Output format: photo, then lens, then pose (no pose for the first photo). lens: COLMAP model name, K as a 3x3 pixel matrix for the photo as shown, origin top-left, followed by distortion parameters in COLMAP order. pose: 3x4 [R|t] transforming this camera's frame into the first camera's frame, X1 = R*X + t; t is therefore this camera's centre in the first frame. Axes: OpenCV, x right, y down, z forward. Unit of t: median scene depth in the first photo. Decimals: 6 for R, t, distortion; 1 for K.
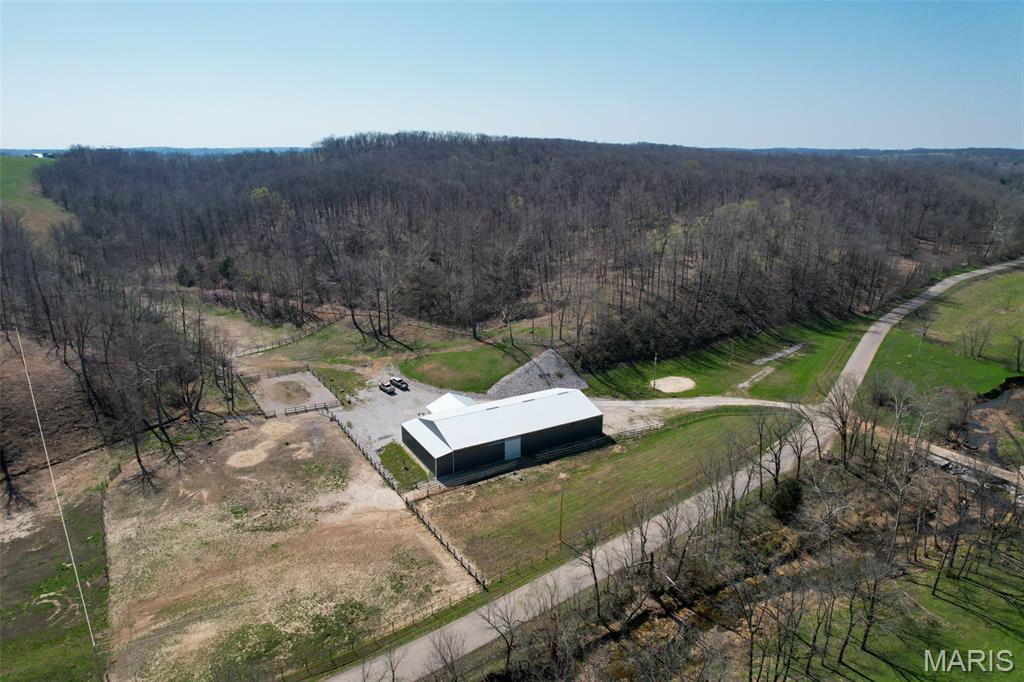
lens RADIAL K [[647.7, 0, 503.6], [0, 647.7, 339.3], [0, 0, 1]] dist [-0.070462, 0.062758]
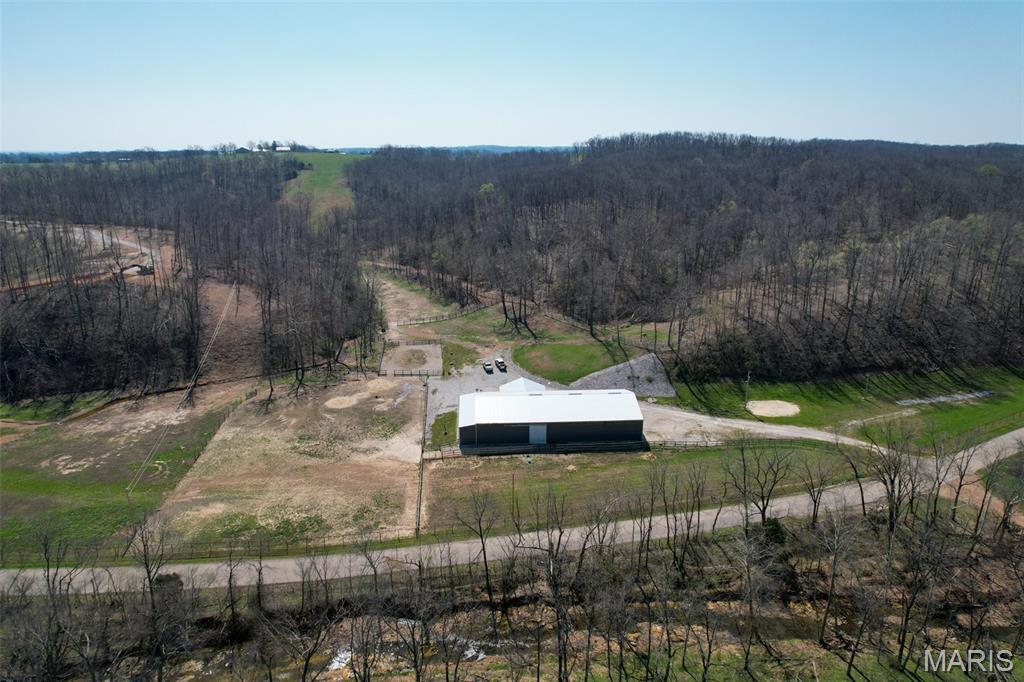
lens RADIAL K [[647.7, 0, 503.6], [0, 647.7, 339.3], [0, 0, 1]] dist [-0.070462, 0.062758]
pose [[0.896226, 0.124670, -0.425718, 0.311699], [-0.124977, 0.991783, 0.027337, -0.004835], [0.425628, 0.028705, 0.904443, 0.012940]]
